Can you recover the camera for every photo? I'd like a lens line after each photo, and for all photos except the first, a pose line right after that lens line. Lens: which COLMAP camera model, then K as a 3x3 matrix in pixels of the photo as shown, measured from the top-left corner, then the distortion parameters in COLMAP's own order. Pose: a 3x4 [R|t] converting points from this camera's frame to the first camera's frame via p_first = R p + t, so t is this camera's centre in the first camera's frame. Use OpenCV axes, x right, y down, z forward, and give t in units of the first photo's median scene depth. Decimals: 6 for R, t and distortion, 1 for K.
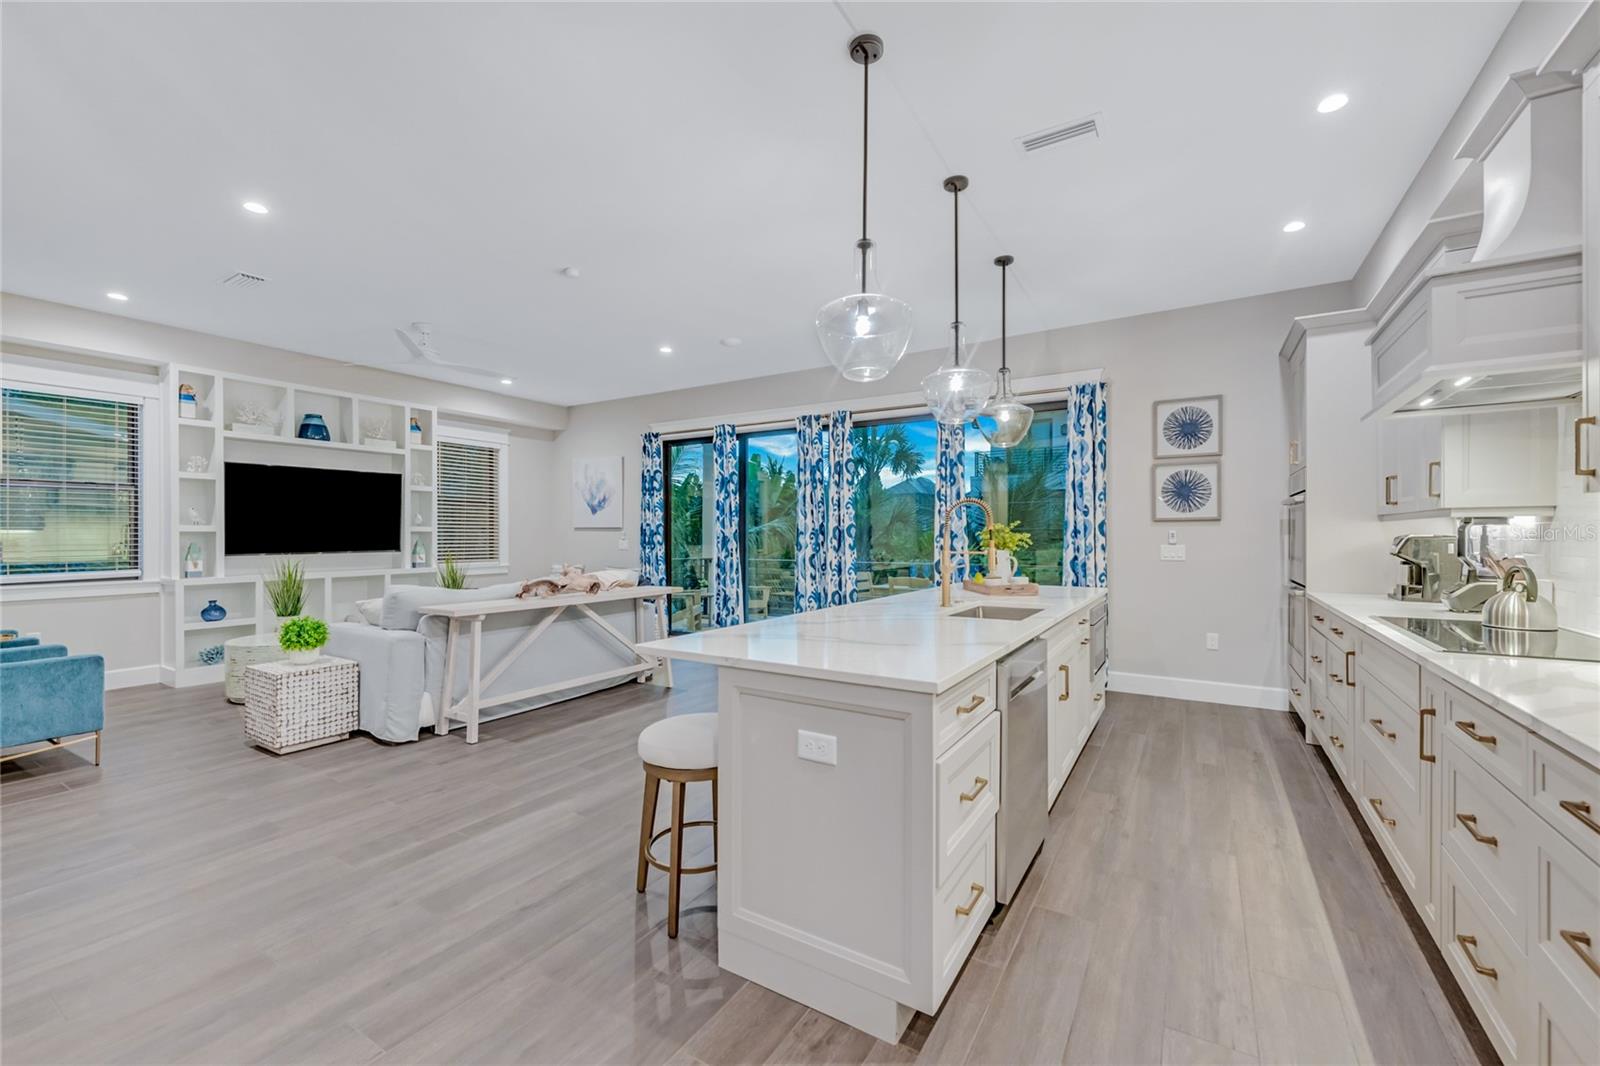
lens RADIAL K [[645.0, 0, 807.7], [0, 645.0, 532.2], [0, 0, 1]] dist [0.000914, -0.001626]
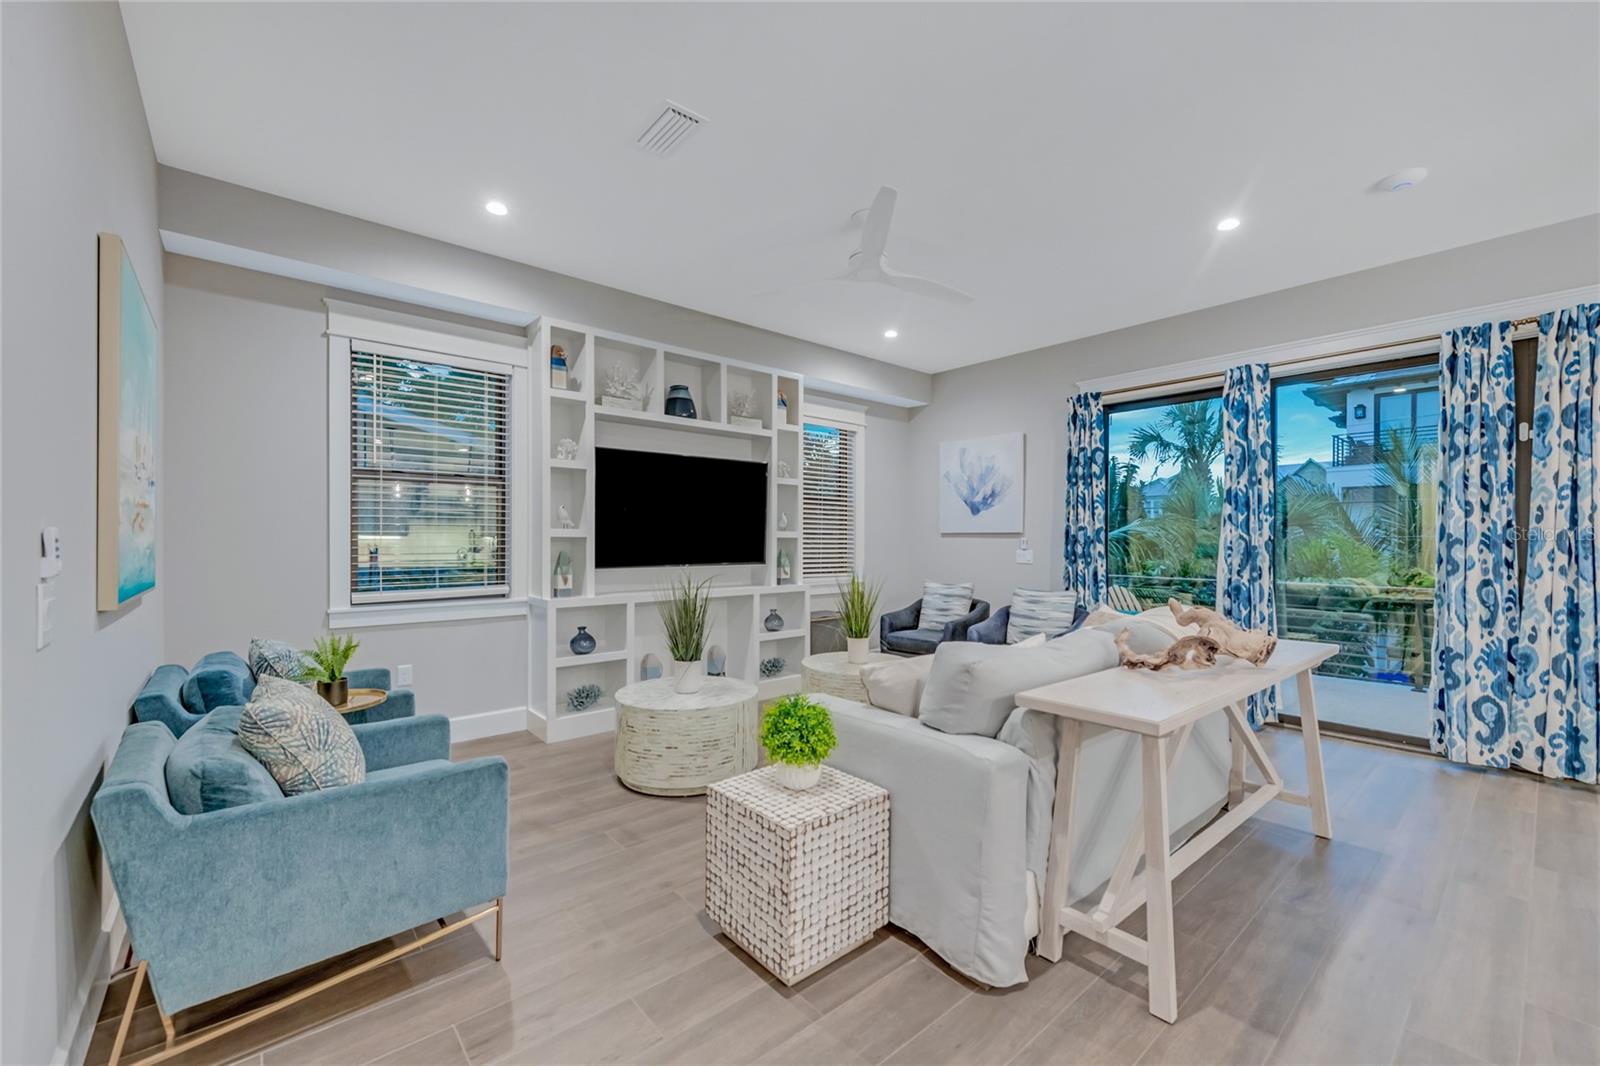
lens RADIAL K [[645.0, 0, 796.8], [0, 645.0, 538.1], [0, 0, 1]] dist [0.000914, -0.001626]
pose [[0.947282, 0.001400, -0.320398, -0.405016], [-0.002418, 0.999993, -0.002780, 0.001790], [0.320392, 0.003408, 0.947279, 0.330068]]
